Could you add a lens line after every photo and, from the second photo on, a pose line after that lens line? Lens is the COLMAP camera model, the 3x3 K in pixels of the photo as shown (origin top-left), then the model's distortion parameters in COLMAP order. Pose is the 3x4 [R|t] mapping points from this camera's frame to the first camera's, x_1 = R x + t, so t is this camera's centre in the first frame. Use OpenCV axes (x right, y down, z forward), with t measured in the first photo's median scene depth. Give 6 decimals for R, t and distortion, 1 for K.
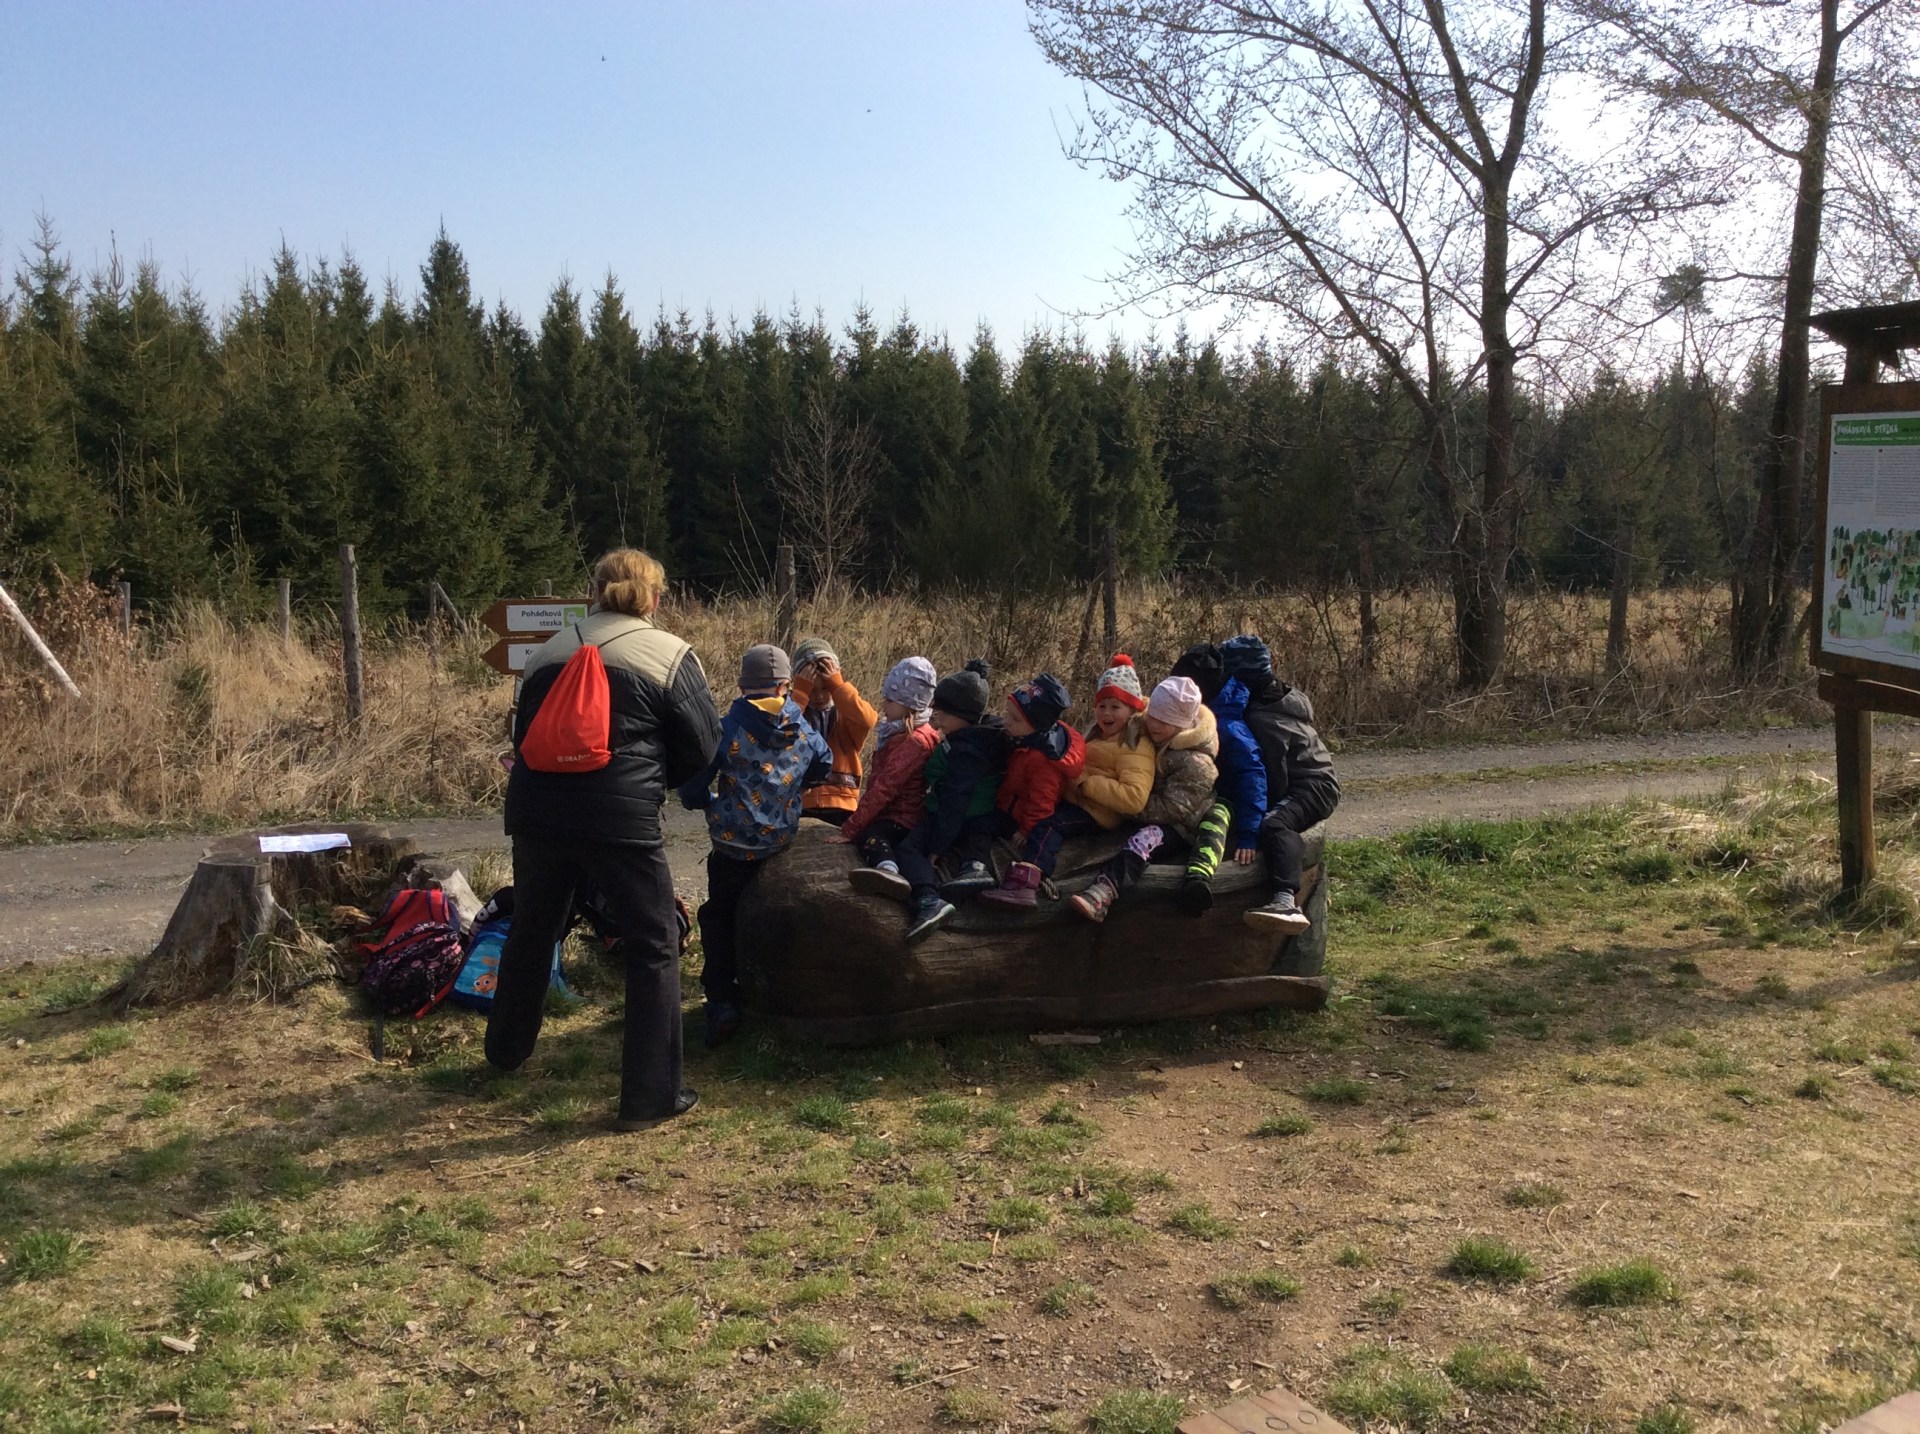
lens RADIAL K [[1791.3, 0, 995.9], [0, 1791.3, 763.0], [0, 0, 1]] dist [0.023187, 0.000000]
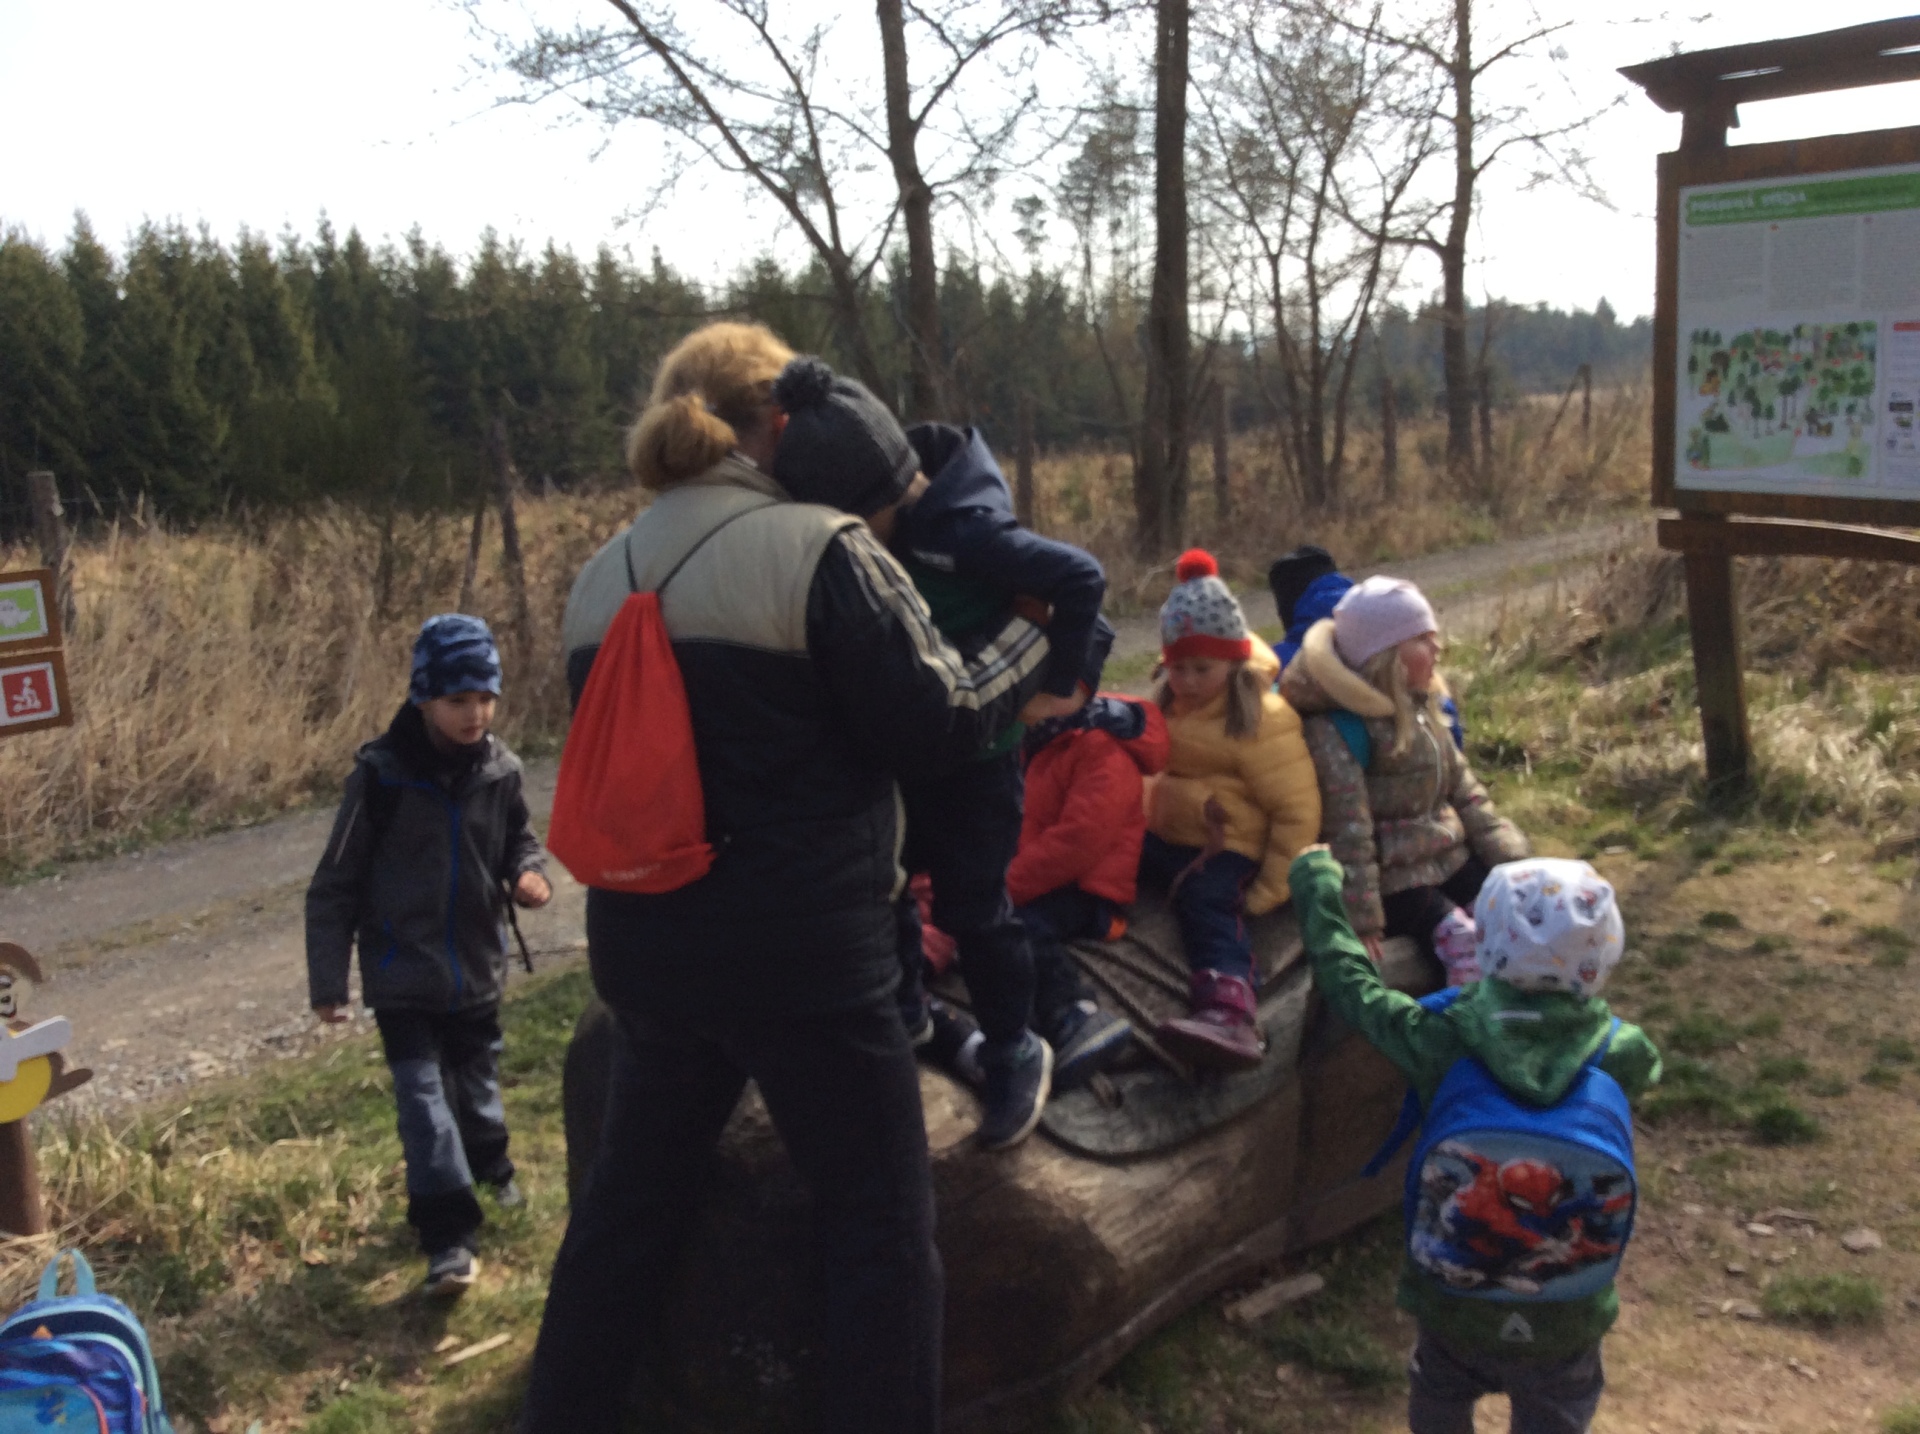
lens RADIAL K [[1791.3, 0, 952.6], [0, 1791.3, 735.6], [0, 0, 1]] dist [0.023187, 0.000000]
pose [[0.896283, -0.138840, 0.421189, -0.190036], [0.122637, 0.990290, 0.065468, -0.045912], [-0.426189, -0.007025, 0.904607, 0.415962]]
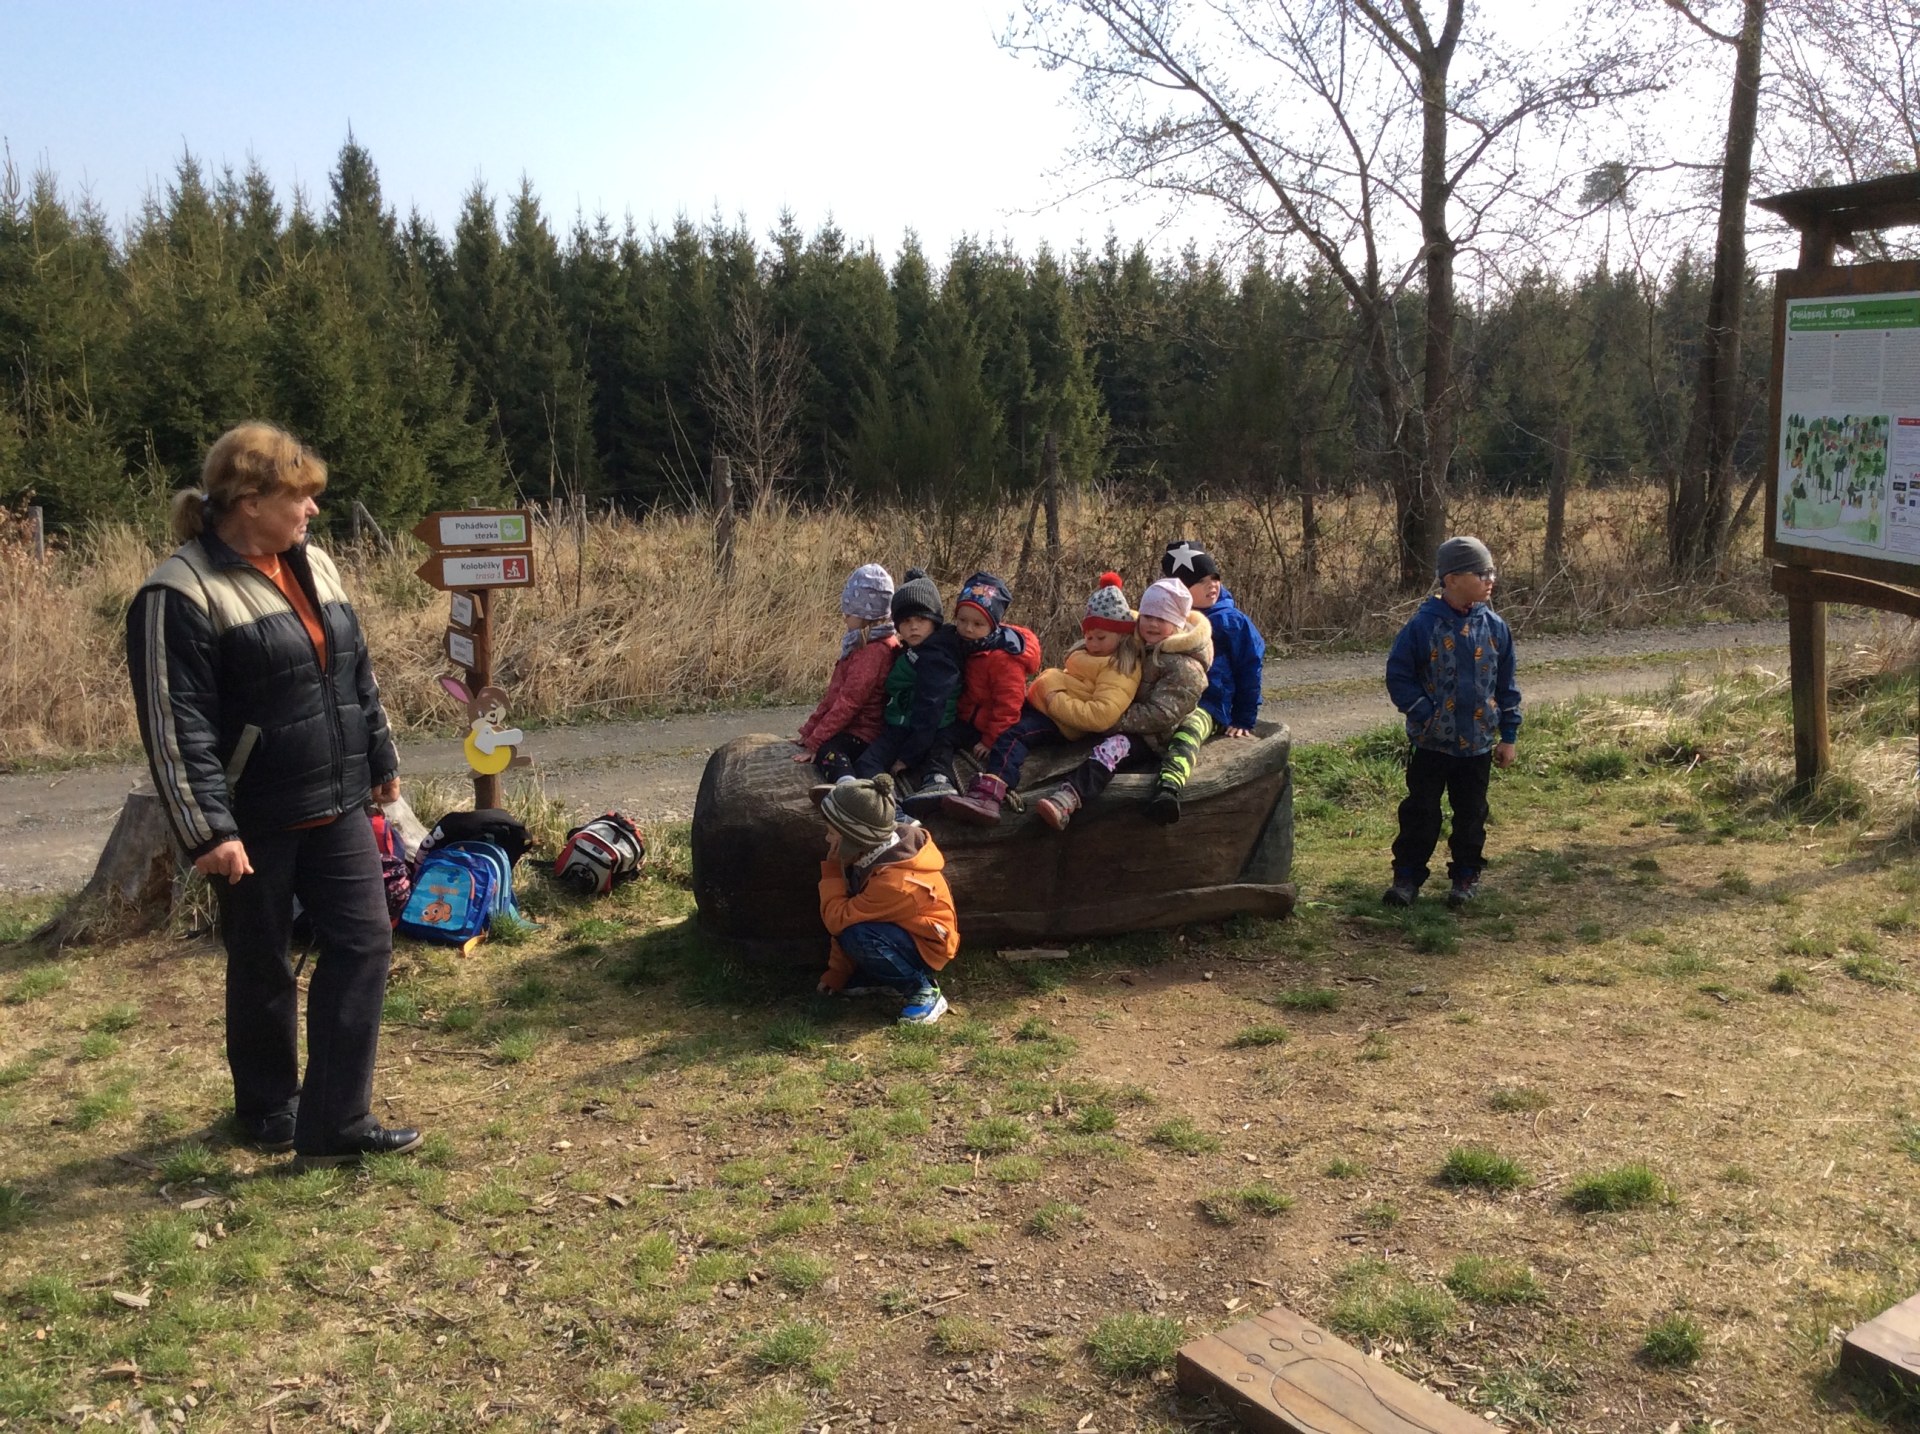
lens RADIAL K [[1791.3, 0, 969.6], [0, 1791.3, 774.8], [0, 0, 1]] dist [0.023187, 0.000000]
pose [[0.999517, -0.022842, 0.021091, -0.007385], [0.021653, 0.998253, 0.054967, 0.001295], [-0.022310, -0.054483, 0.998265, 0.016484]]
